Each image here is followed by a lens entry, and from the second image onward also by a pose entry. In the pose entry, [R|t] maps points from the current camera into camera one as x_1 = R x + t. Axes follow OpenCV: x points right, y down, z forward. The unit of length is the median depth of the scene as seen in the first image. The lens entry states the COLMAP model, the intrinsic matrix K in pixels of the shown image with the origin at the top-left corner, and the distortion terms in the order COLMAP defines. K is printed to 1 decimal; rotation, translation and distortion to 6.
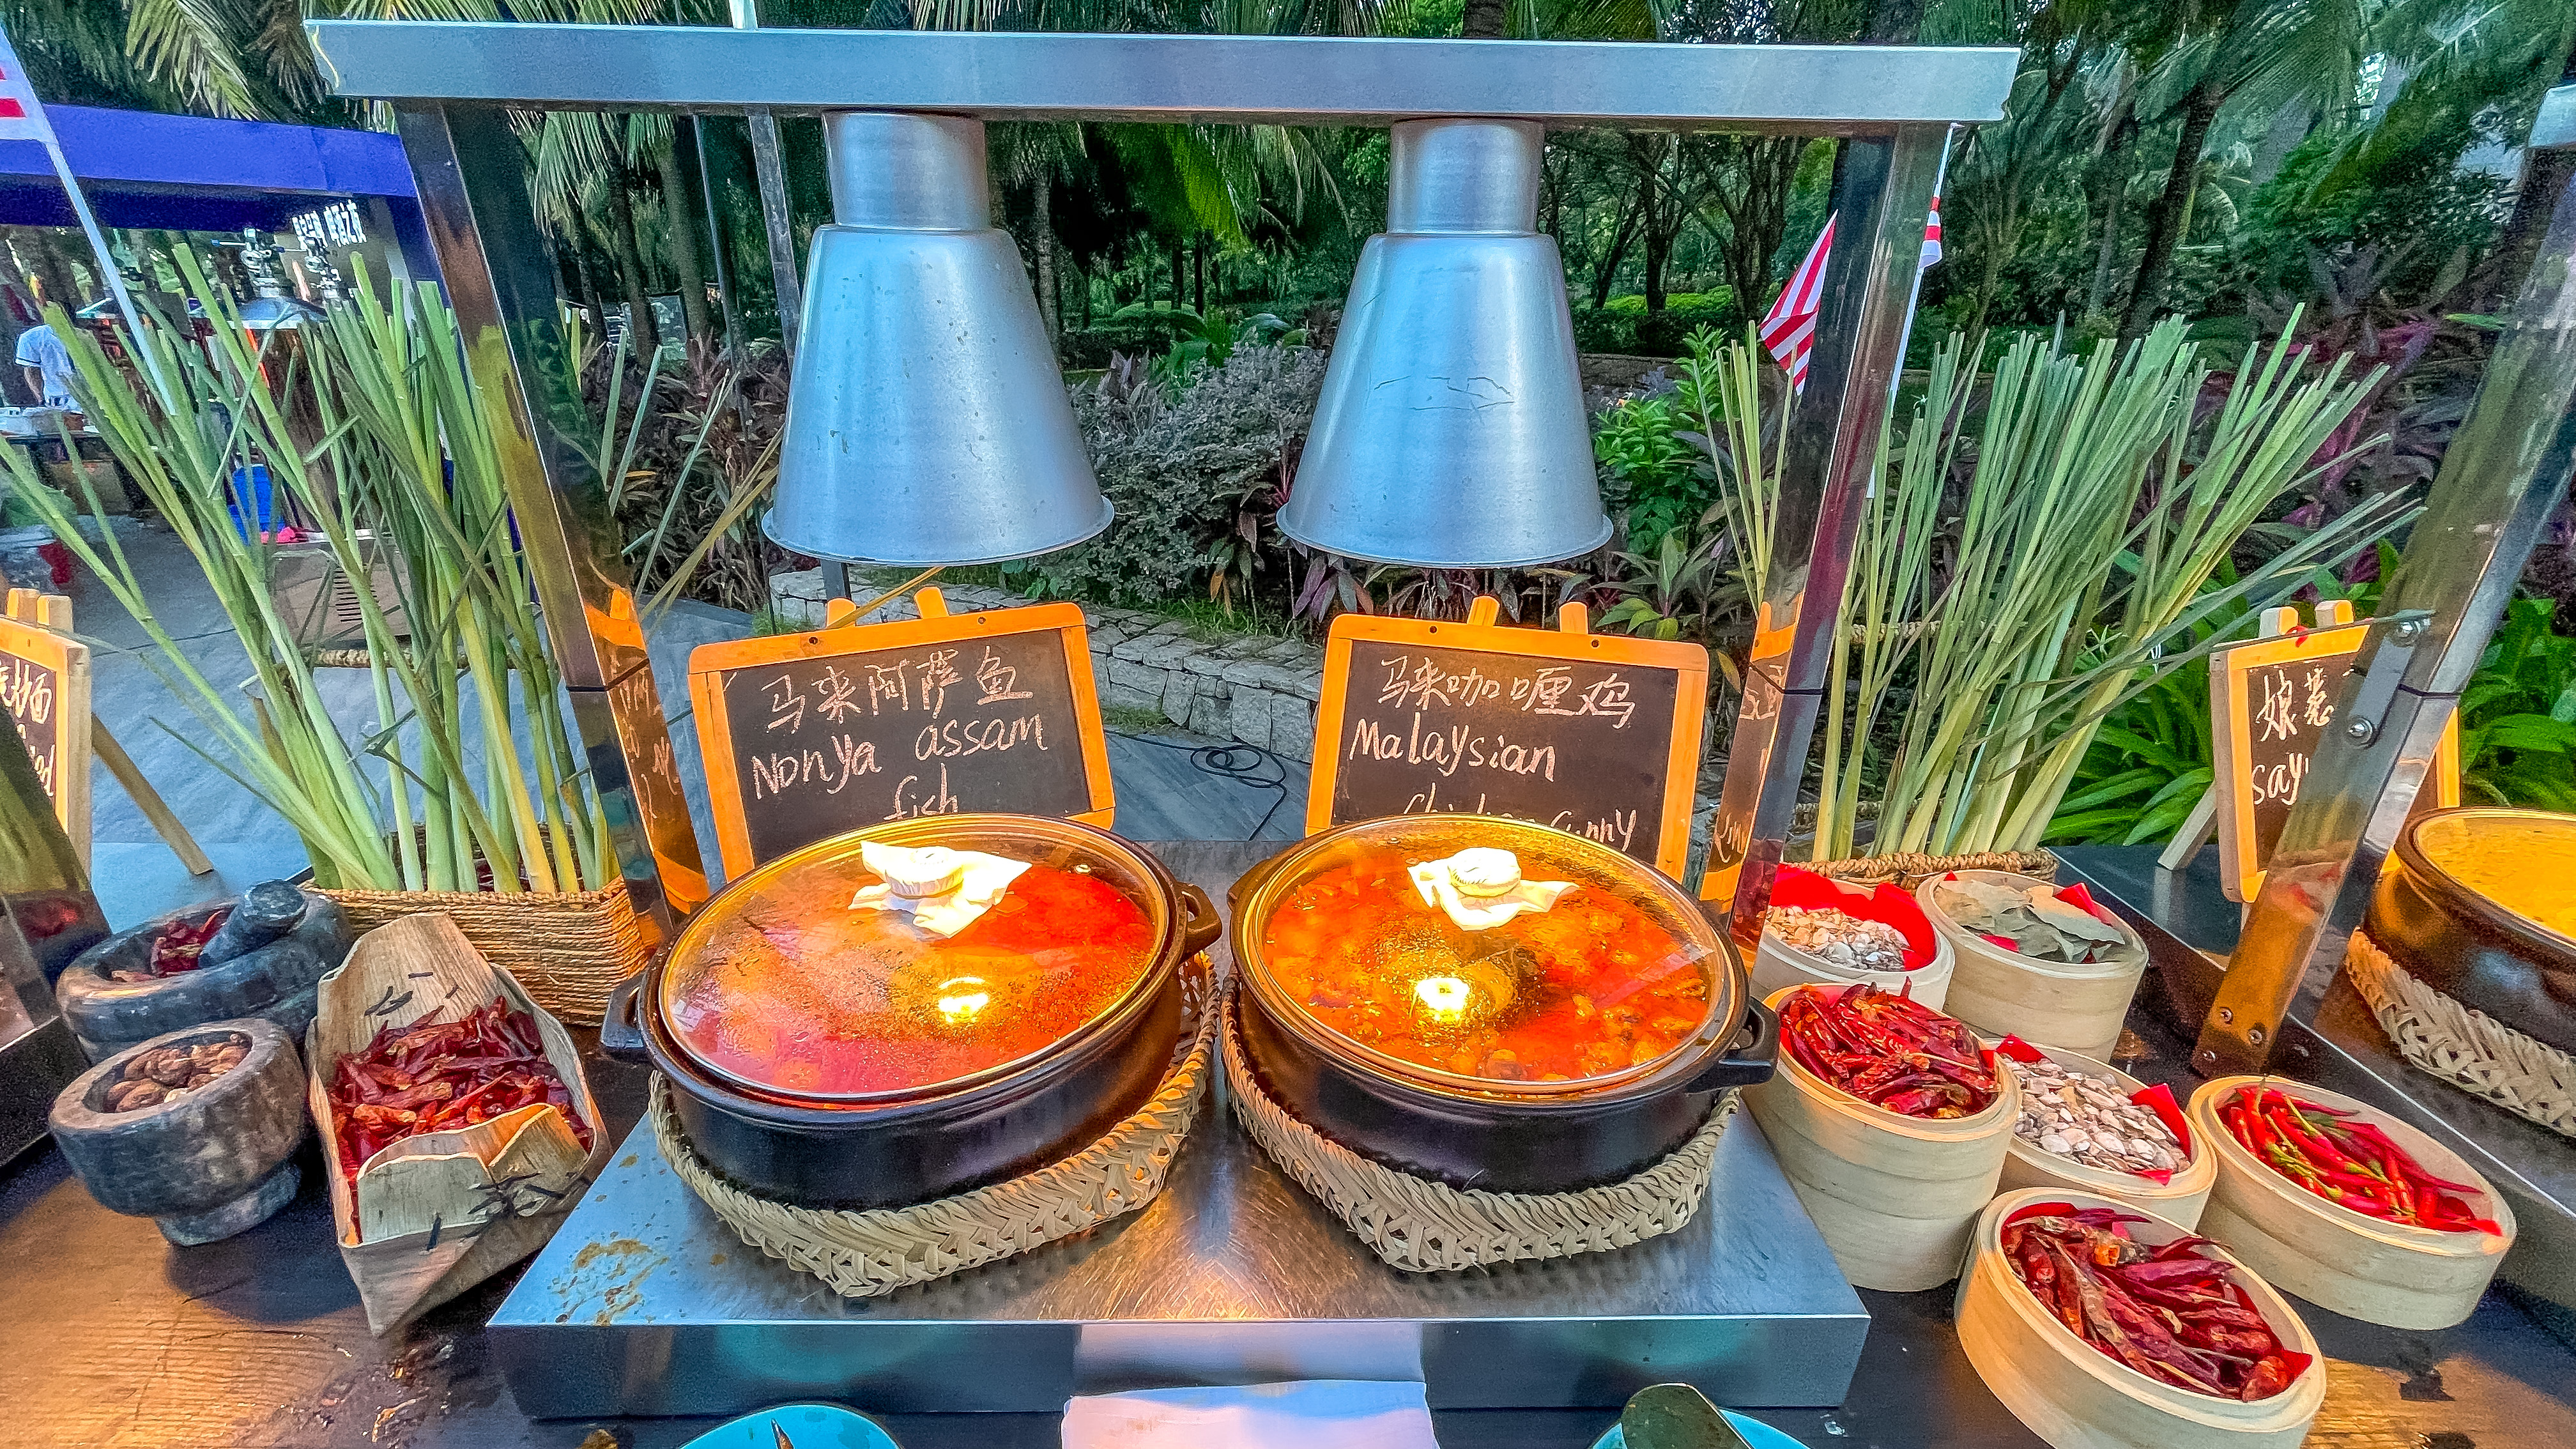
lens RADIAL K [[1056.6, 0, 1270.8], [0, 1056.6, 730.5], [0, 0, 1]] dist [0.001205, 0.000129]
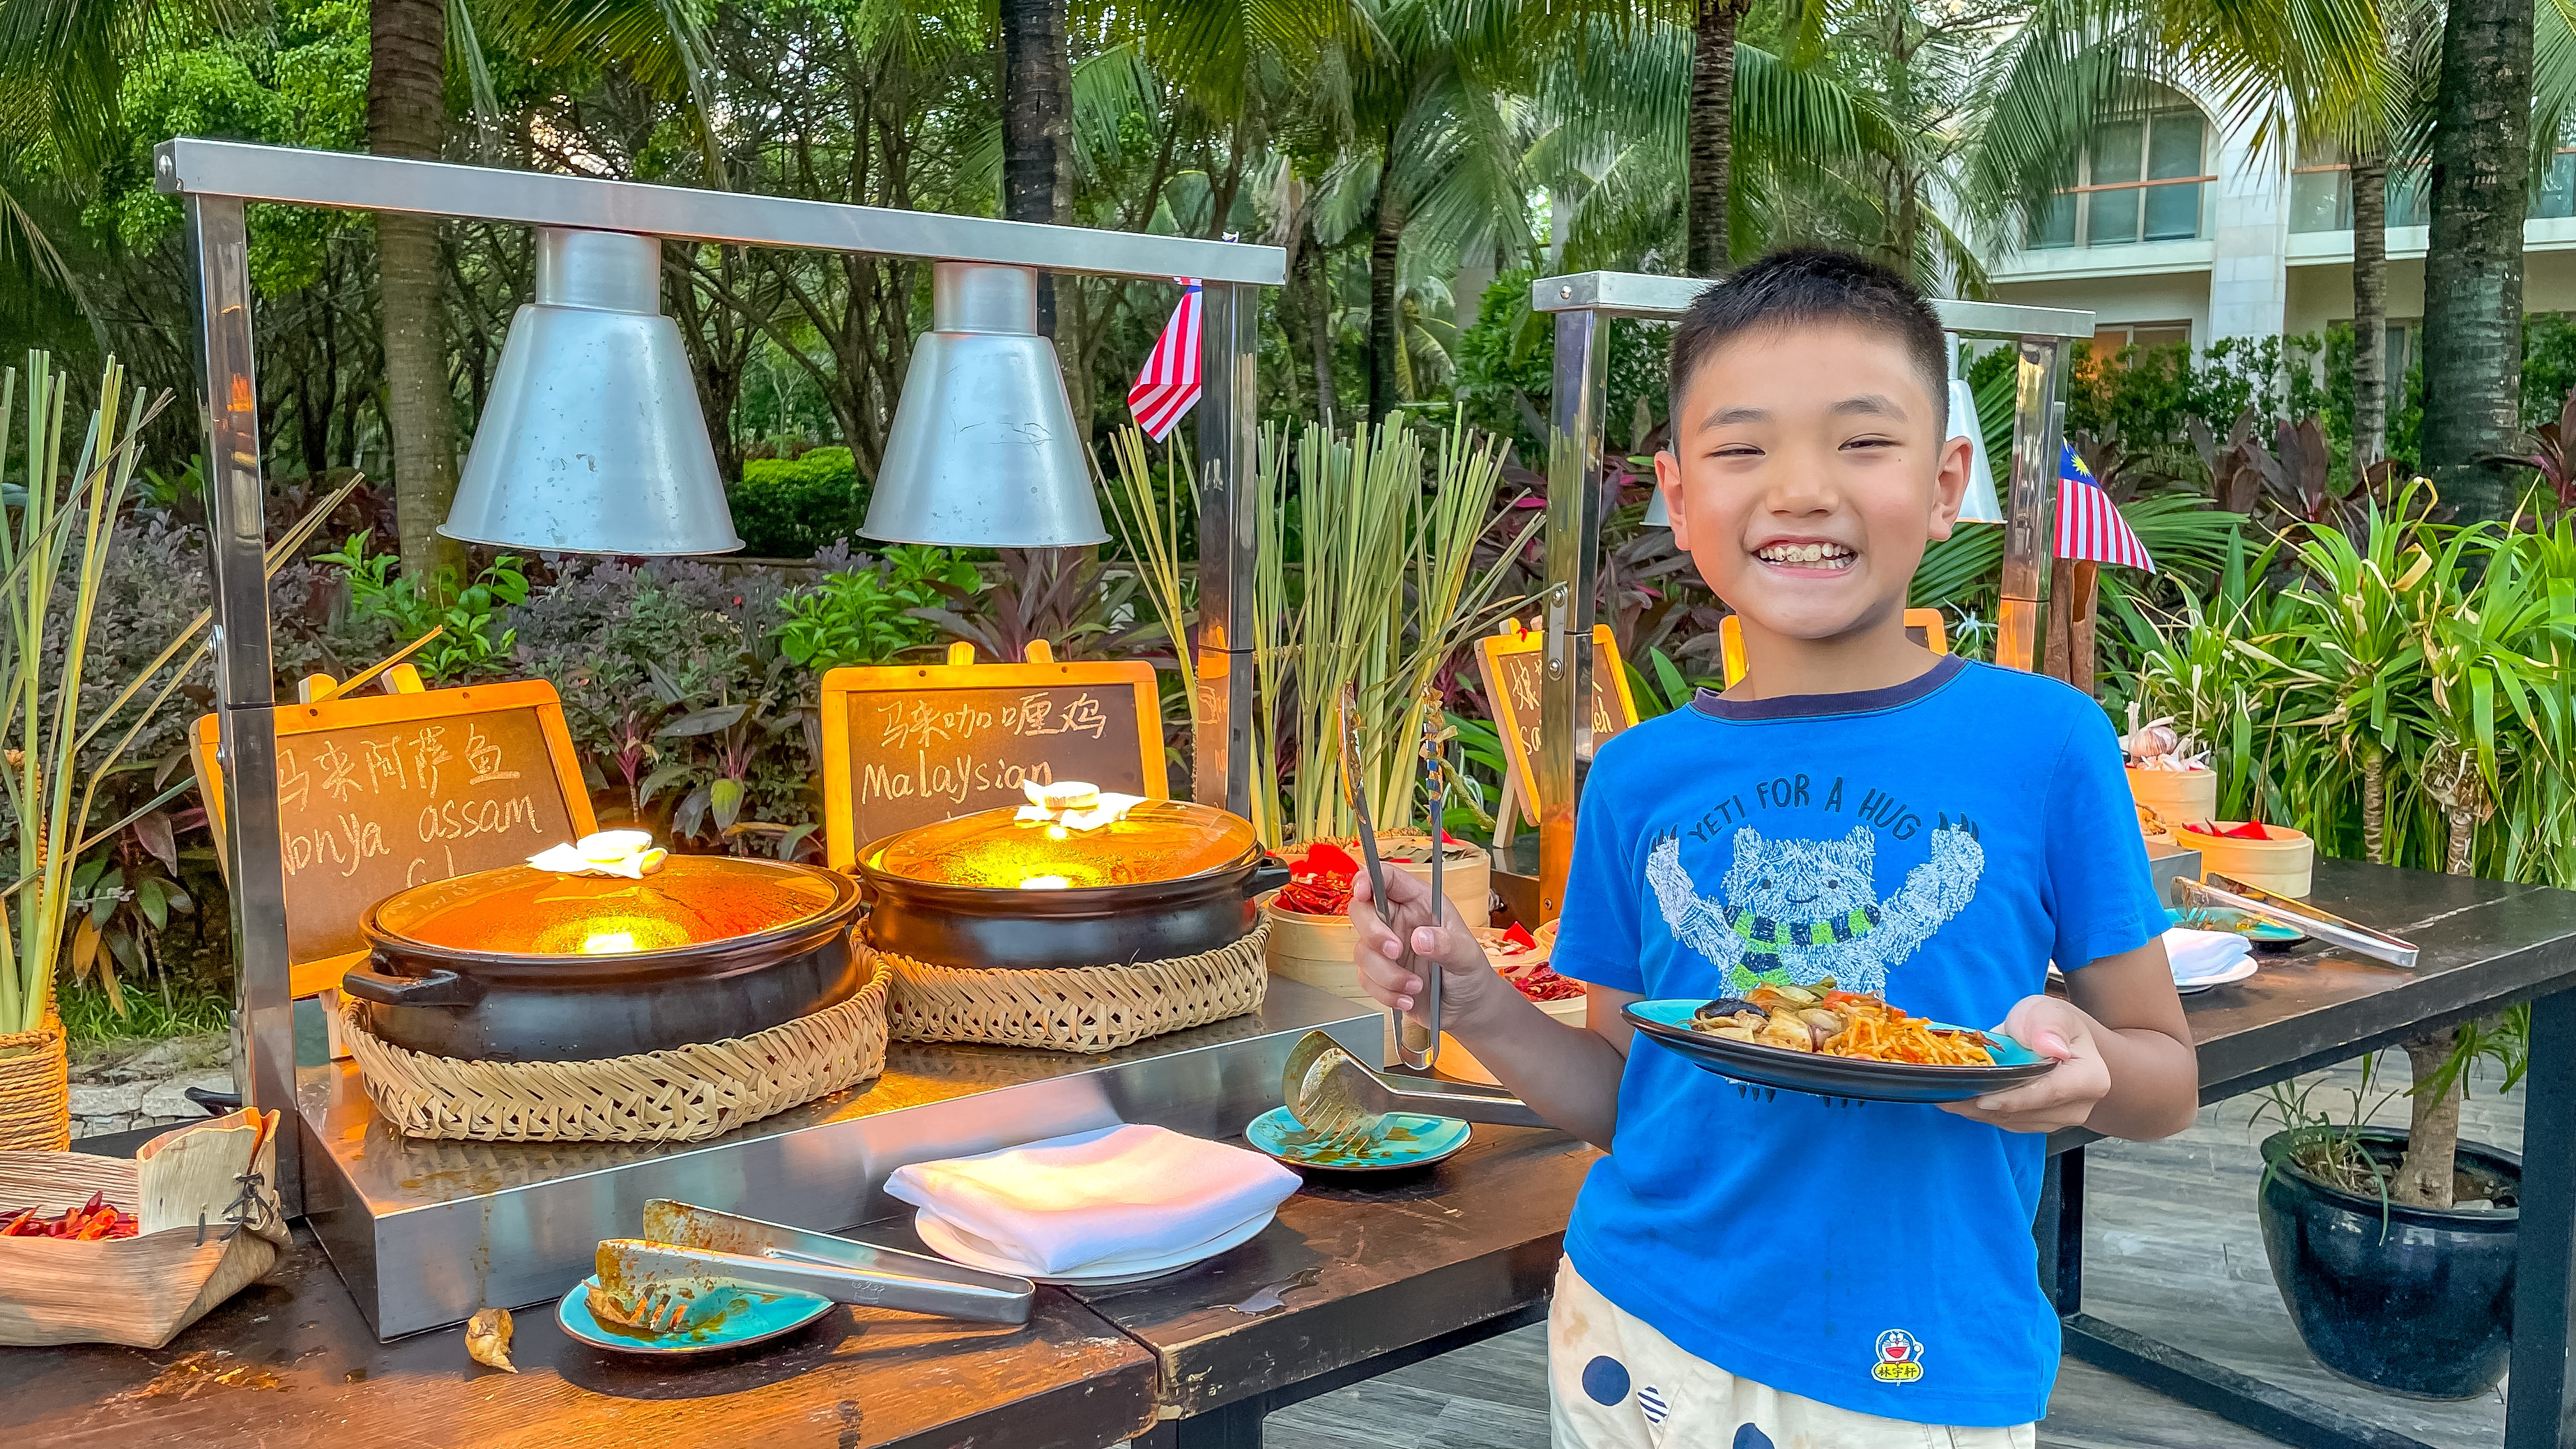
lens RADIAL K [[1968.2, 0, 1288.0], [0, 1968.2, 724.5], [0, 0, 1]] dist [0.121372, -0.197091]
pose [[0.821906, -0.073898, 0.564810, -0.674951], [0.216379, 0.957729, -0.189567, 0.412580], [-0.526926, 0.278019, 0.803153, -0.796262]]
